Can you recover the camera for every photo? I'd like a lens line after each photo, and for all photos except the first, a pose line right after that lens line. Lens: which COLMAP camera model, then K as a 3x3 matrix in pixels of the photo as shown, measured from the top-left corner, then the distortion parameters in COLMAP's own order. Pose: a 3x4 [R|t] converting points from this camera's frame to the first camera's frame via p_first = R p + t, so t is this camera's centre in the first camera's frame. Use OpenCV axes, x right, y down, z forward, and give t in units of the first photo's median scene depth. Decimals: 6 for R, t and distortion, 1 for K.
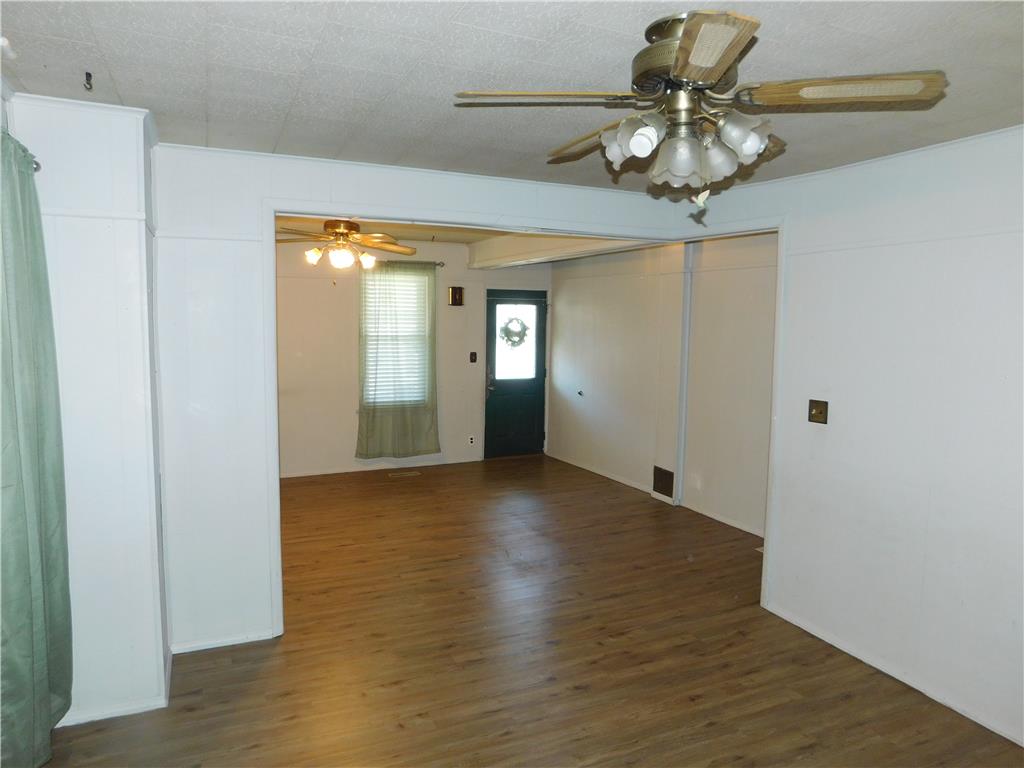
lens RADIAL K [[674.0, 0, 511.6], [0, 674.0, 384.3], [0, 0, 1]] dist [-0.012697, 0.002591]
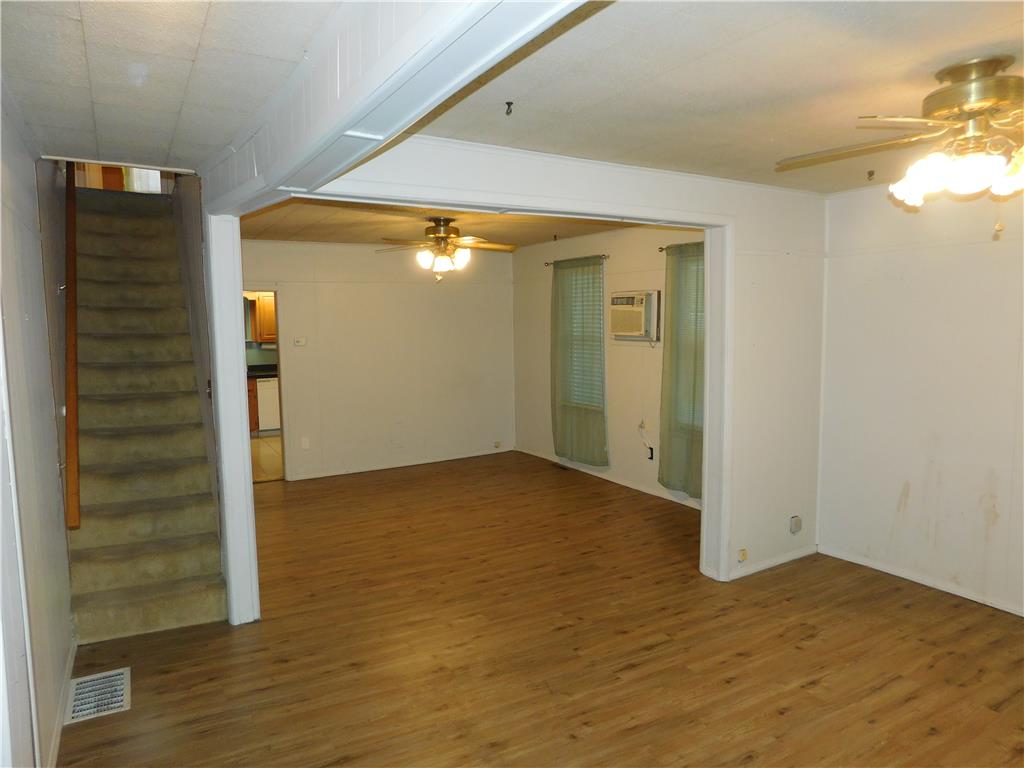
lens RADIAL K [[674.0, 0, 511.8], [0, 674.0, 384.0], [0, 0, 1]] dist [-0.012697, 0.002591]
pose [[-0.995546, 0.007948, -0.093945, 0.116488], [-0.010339, 0.981227, 0.192578, -0.203544], [0.093712, 0.192692, -0.976774, 2.113471]]
